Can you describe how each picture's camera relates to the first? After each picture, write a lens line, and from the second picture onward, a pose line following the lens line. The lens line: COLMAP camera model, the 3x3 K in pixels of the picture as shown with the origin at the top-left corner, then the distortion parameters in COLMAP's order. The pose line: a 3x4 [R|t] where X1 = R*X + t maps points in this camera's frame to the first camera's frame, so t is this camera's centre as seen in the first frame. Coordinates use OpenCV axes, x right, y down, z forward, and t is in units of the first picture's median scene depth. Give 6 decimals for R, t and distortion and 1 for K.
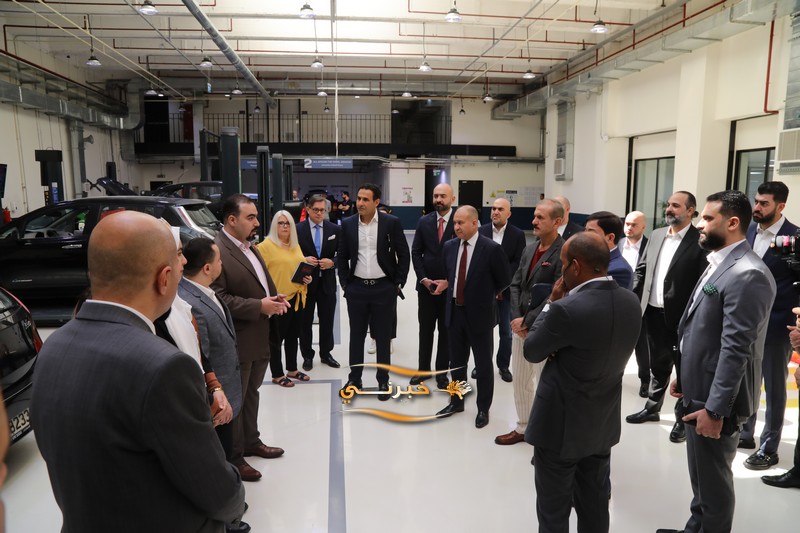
lens RADIAL K [[562.7, 0, 400.0], [0, 562.7, 266.5], [0, 0, 1]] dist [-0.111434, 0.056635]
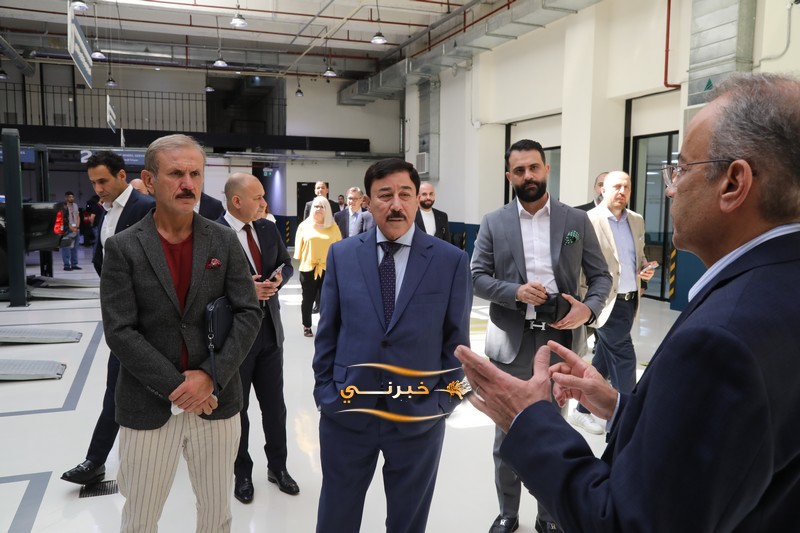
lens RADIAL K [[698.0, 0, 400.0], [0, 698.0, 266.5], [0, 0, 1]] dist [-0.007282, -0.003334]
pose [[0.973299, -0.017167, 0.228900, 0.026757], [0.027746, 0.998686, -0.043076, 0.009308], [-0.227860, 0.048277, 0.972496, 0.049796]]
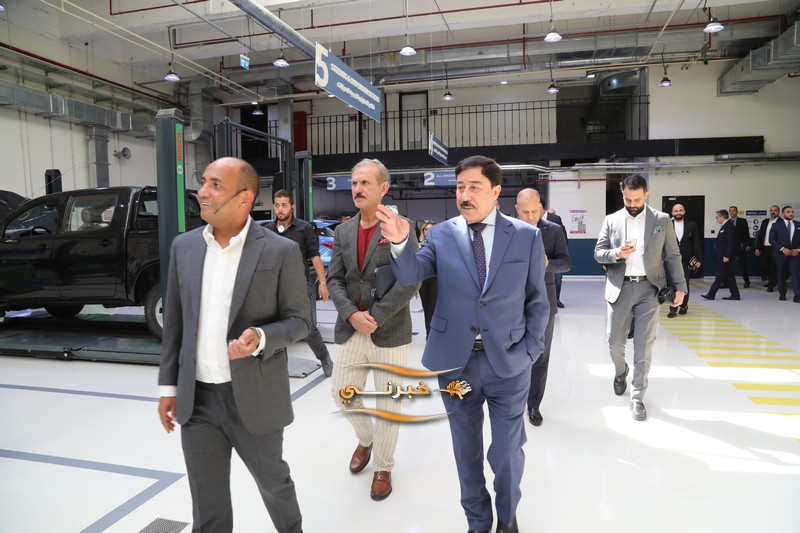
lens RADIAL K [[562.7, 0, 400.0], [0, 562.7, 266.5], [0, 0, 1]] dist [-0.111434, 0.056635]
pose [[0.936729, 0.003698, -0.350035, 0.058234], [-0.027156, 0.997698, -0.062132, -0.038643], [0.349000, 0.067706, 0.934674, 0.426312]]
